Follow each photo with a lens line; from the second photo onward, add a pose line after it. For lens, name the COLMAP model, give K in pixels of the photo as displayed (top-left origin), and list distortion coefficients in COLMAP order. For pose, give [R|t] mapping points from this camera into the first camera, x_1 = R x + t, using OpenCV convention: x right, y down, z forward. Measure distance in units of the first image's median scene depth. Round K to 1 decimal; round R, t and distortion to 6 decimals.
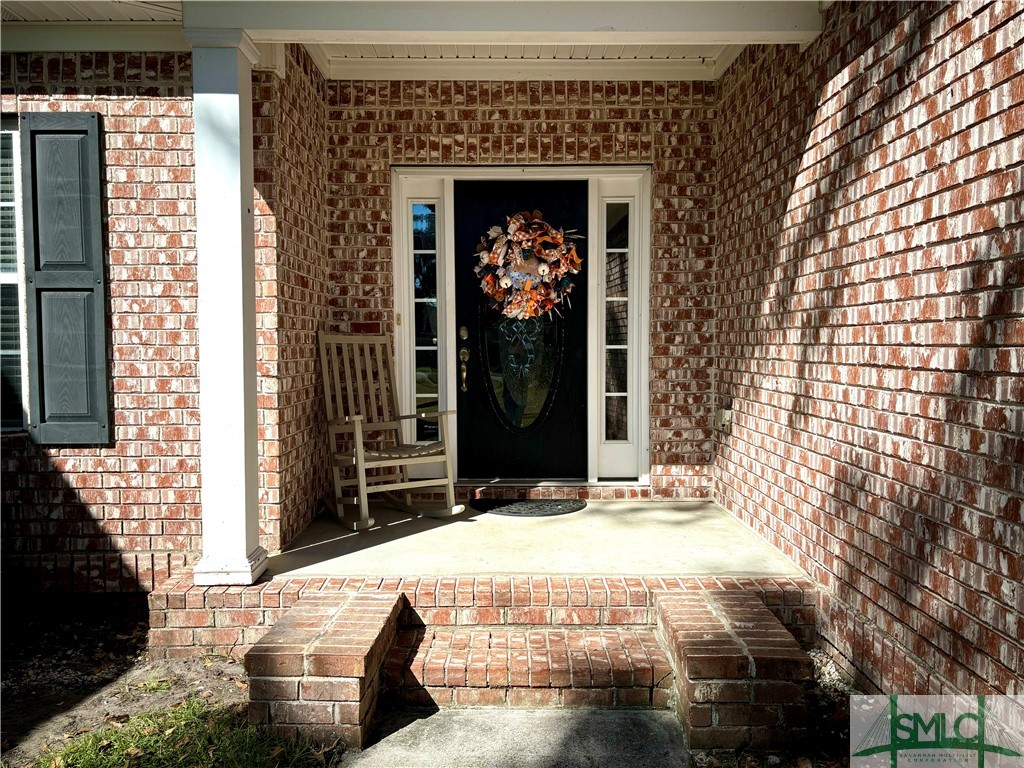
lens RADIAL K [[804.3, 0, 512.7], [0, 804.3, 382.5], [0, 0, 1]] dist [-0.004105, -0.001613]
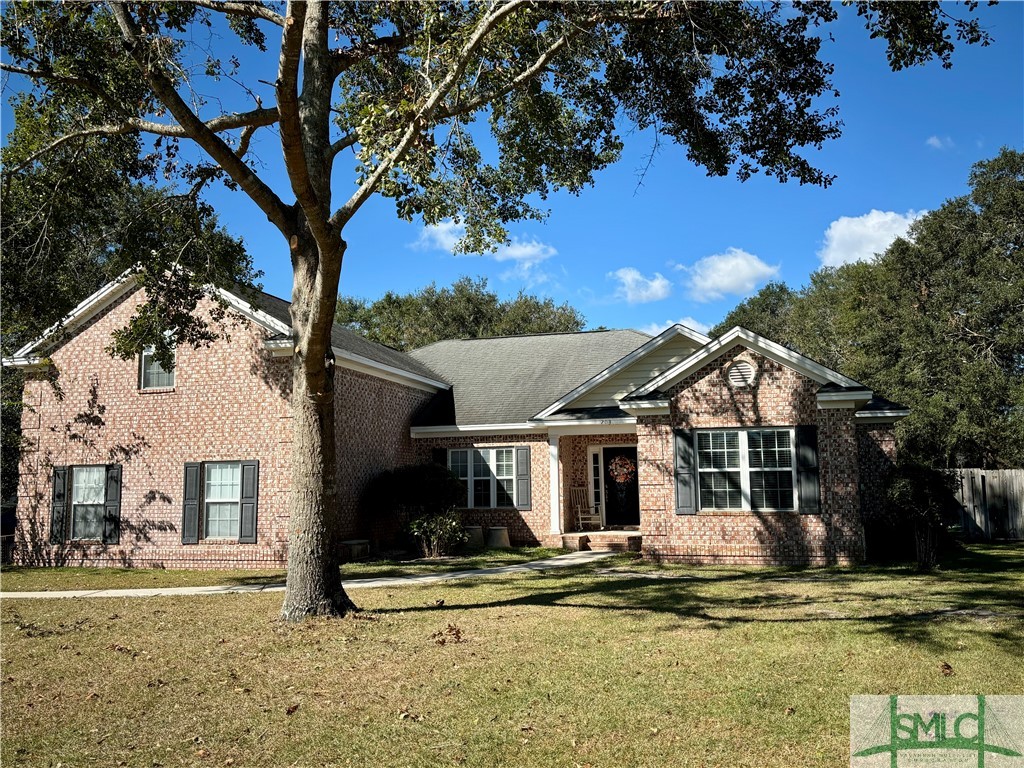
lens RADIAL K [[861.6, 0, 512.7], [0, 861.6, 382.4], [0, 0, 1]] dist [-0.007749, -0.003392]
pose [[0.962170, -0.045601, -0.268606, 0.675059], [0.000720, 0.986316, -0.164865, 0.136779], [0.272449, 0.158434, 0.949037, -3.304856]]
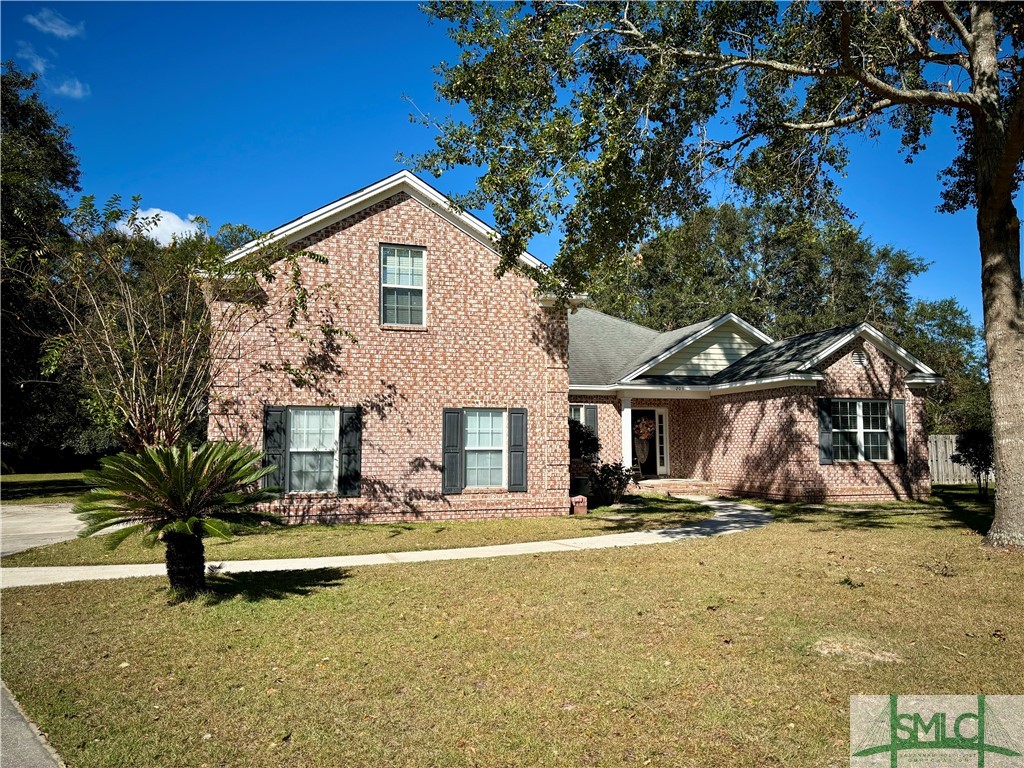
lens RADIAL K [[779.6, 0, 512.2], [0, 779.6, 383.9], [0, 0, 1]] dist [0.000946, -0.000164]
pose [[0.958346, 0.025383, 0.284480, -2.077553], [0.010913, 0.992061, -0.125281, 0.164460], [-0.285401, 0.123167, 0.950461, -3.215462]]
